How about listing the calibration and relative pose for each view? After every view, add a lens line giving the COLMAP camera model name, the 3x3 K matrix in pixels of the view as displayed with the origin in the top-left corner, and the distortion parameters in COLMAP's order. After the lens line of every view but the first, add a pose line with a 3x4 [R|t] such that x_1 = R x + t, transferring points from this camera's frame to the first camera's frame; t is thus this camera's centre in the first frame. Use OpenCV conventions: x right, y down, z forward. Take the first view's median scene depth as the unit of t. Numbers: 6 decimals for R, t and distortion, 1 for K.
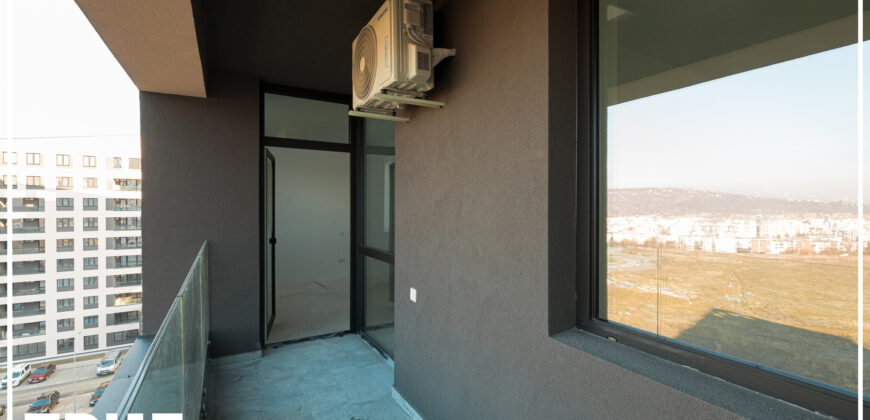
lens RADIAL K [[365.6, 0, 437.3], [0, 365.6, 207.1], [0, 0, 1]] dist [0.001090, -0.000016]
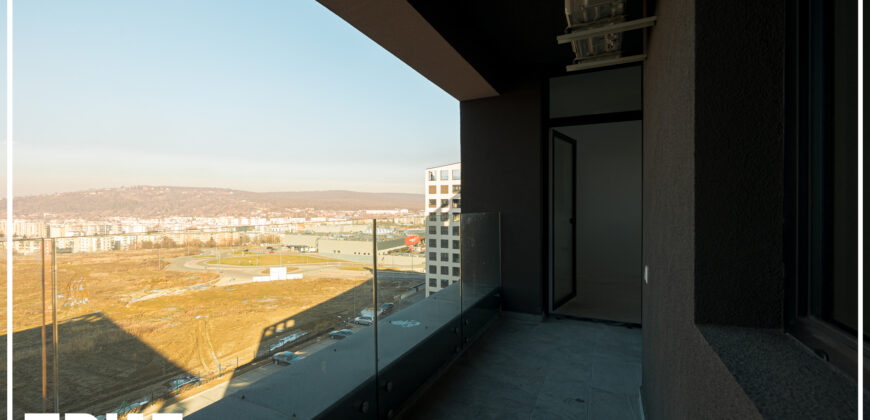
lens RADIAL K [[365.6, 0, 437.3], [0, 365.6, 207.1], [0, 0, 1]] dist [0.001090, -0.000016]
pose [[0.571284, 0.003013, -0.820747, 0.237178], [-0.001988, 0.999995, 0.002287, 0.067751], [0.820750, 0.000325, 0.571288, 0.126224]]
